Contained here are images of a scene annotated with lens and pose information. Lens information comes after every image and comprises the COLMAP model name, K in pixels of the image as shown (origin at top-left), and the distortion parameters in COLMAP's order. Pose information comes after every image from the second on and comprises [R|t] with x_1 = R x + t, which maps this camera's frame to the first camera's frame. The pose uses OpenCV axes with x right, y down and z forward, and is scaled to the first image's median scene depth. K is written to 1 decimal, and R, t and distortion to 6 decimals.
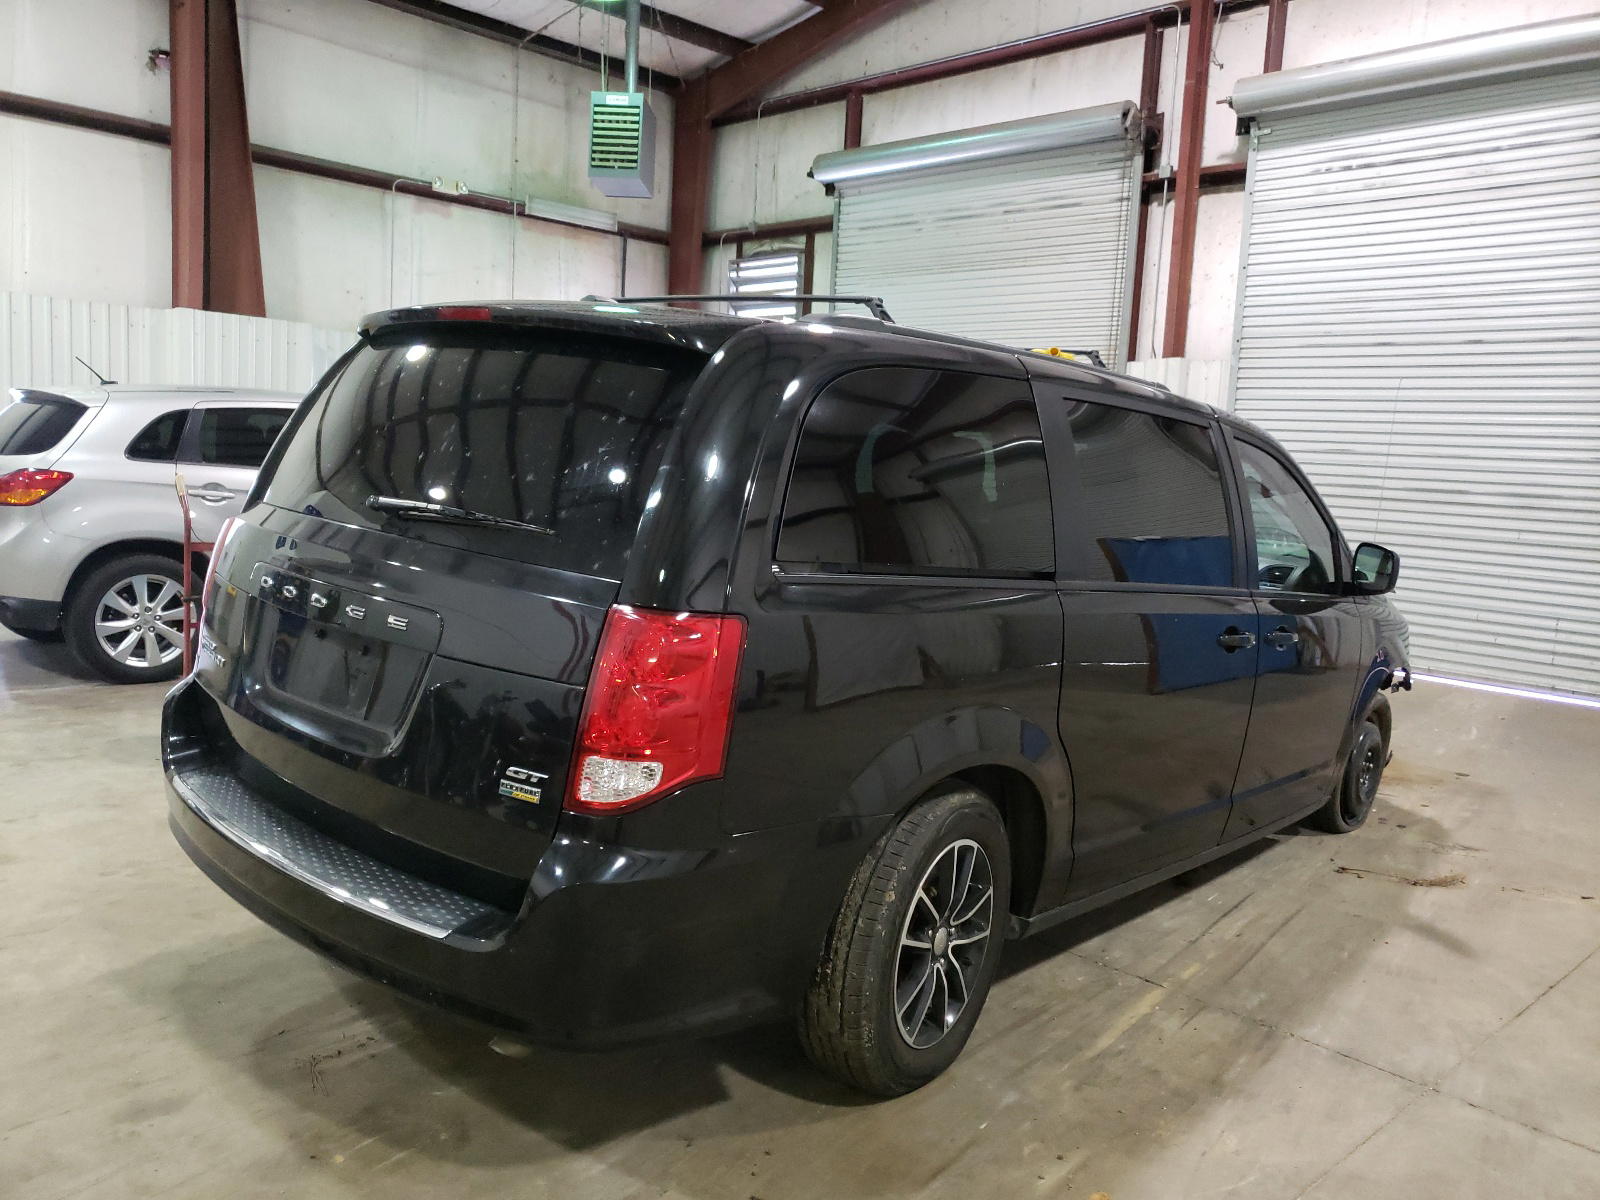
lens RADIAL K [[1296.9, 0, 861.0], [0, 1296.9, 595.0], [0, 0, 1]] dist [-0.001303, 0.078943]
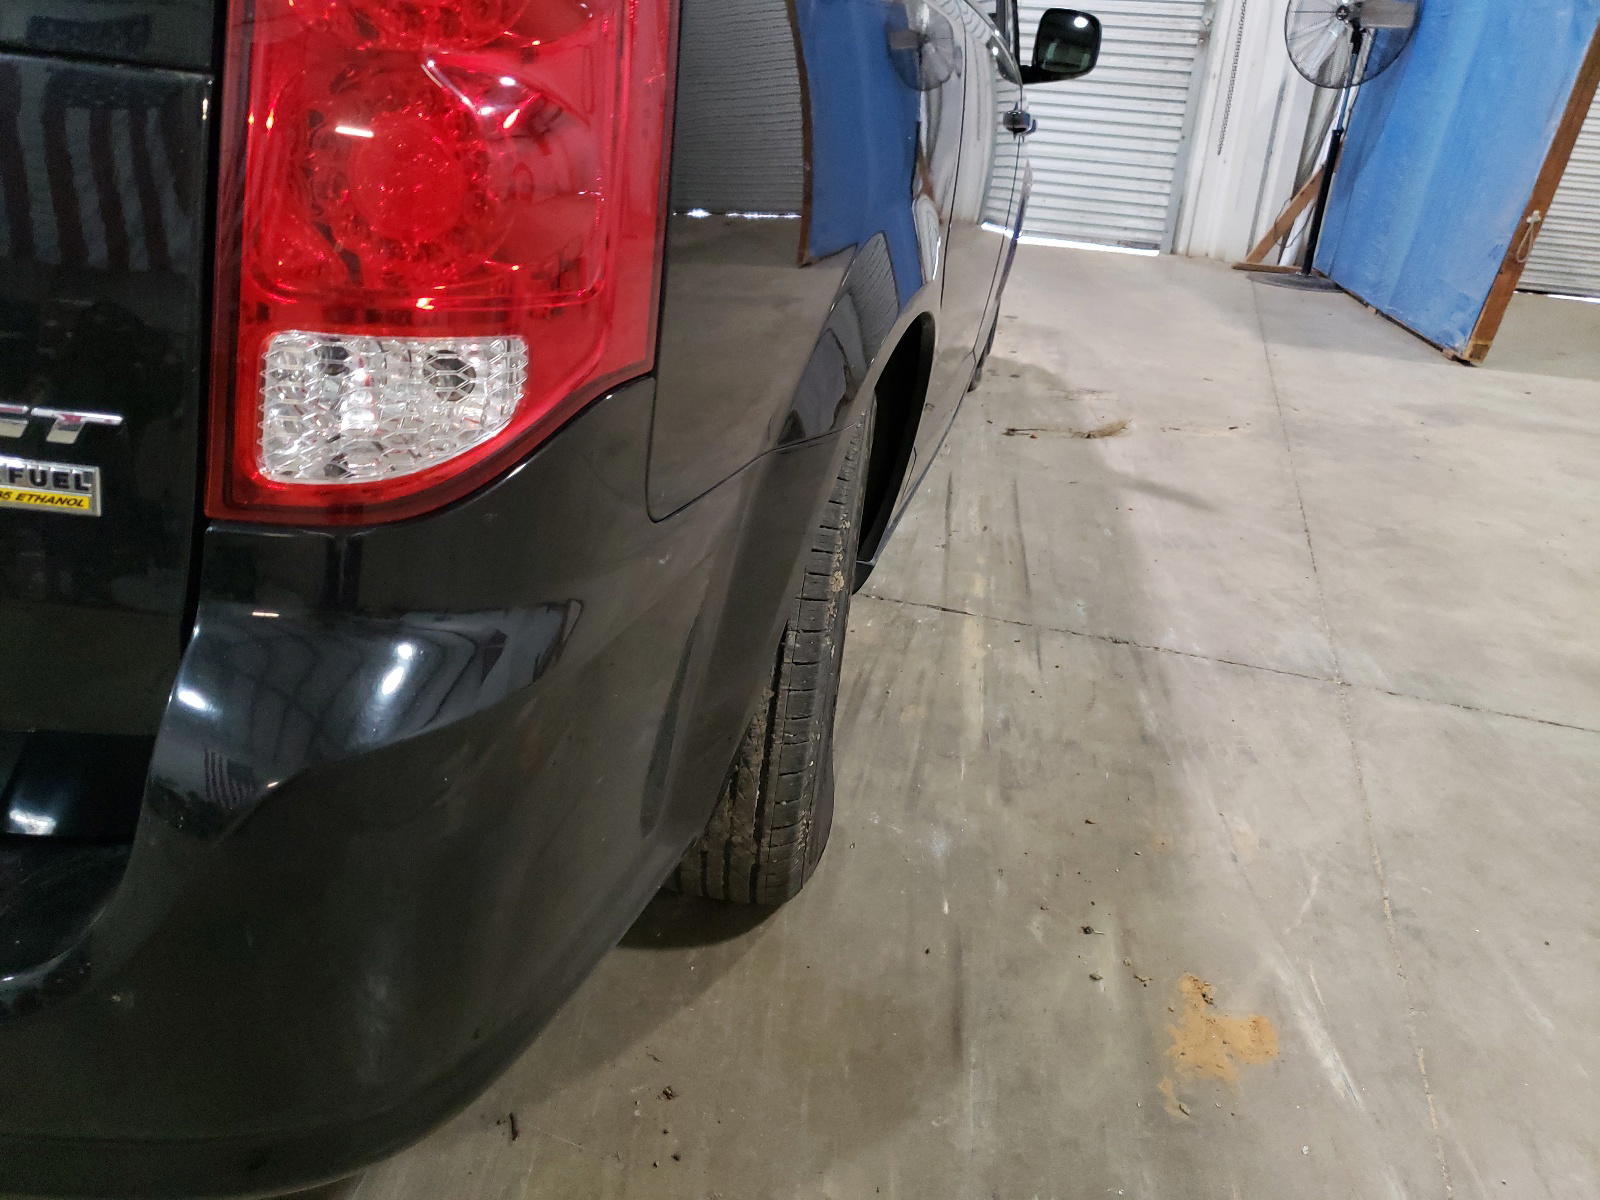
lens RADIAL K [[1260.4, 0, 795.8], [0, 1260.4, 588.7], [0, 0, 1]] dist [0.018847, 0.006077]
pose [[0.901255, -0.168539, 0.399166, -0.148529], [0.038148, 0.948535, 0.314366, 0.061507], [-0.431606, -0.268096, 0.861302, 0.452001]]
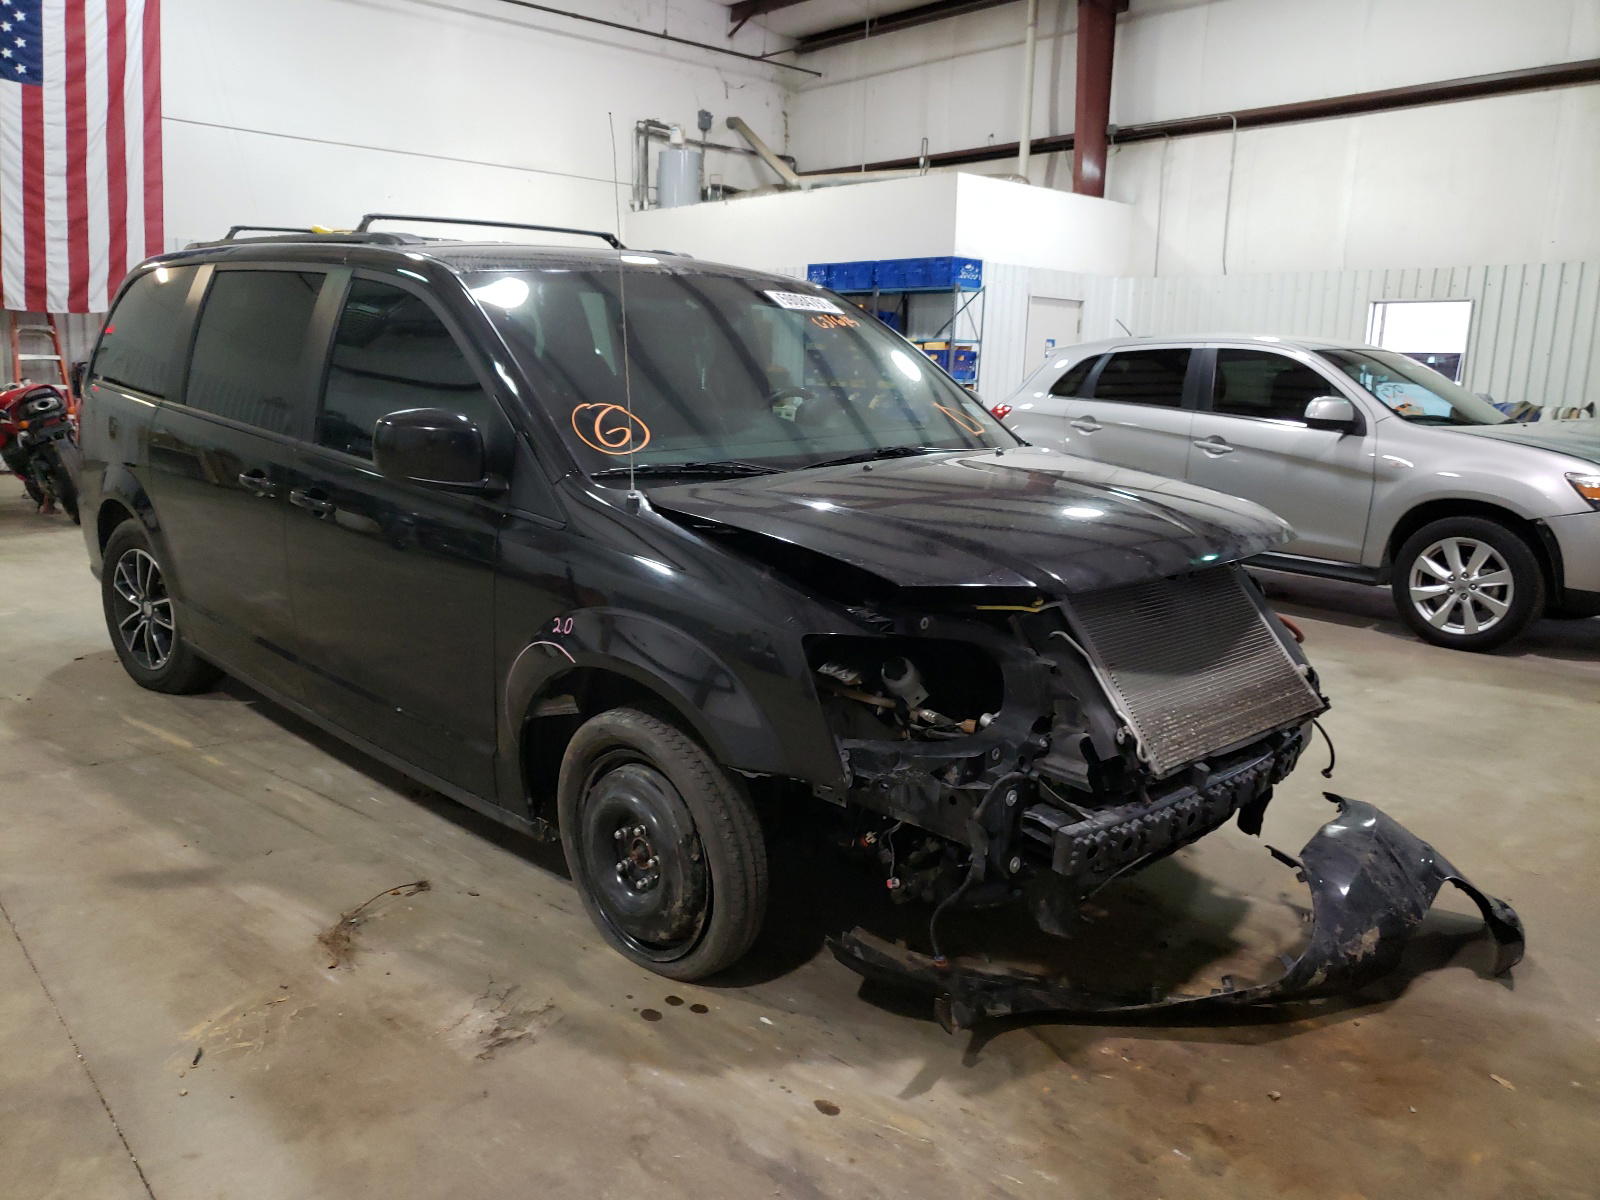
lens RADIAL K [[1260.4, 0, 795.8], [0, 1260.4, 588.7], [0, 0, 1]] dist [0.018847, 0.006077]
pose [[-0.115375, 0.112785, -0.986898, 1.418335], [-0.143011, 0.981296, 0.128864, -0.090885], [0.982973, 0.156005, -0.097088, 1.749130]]
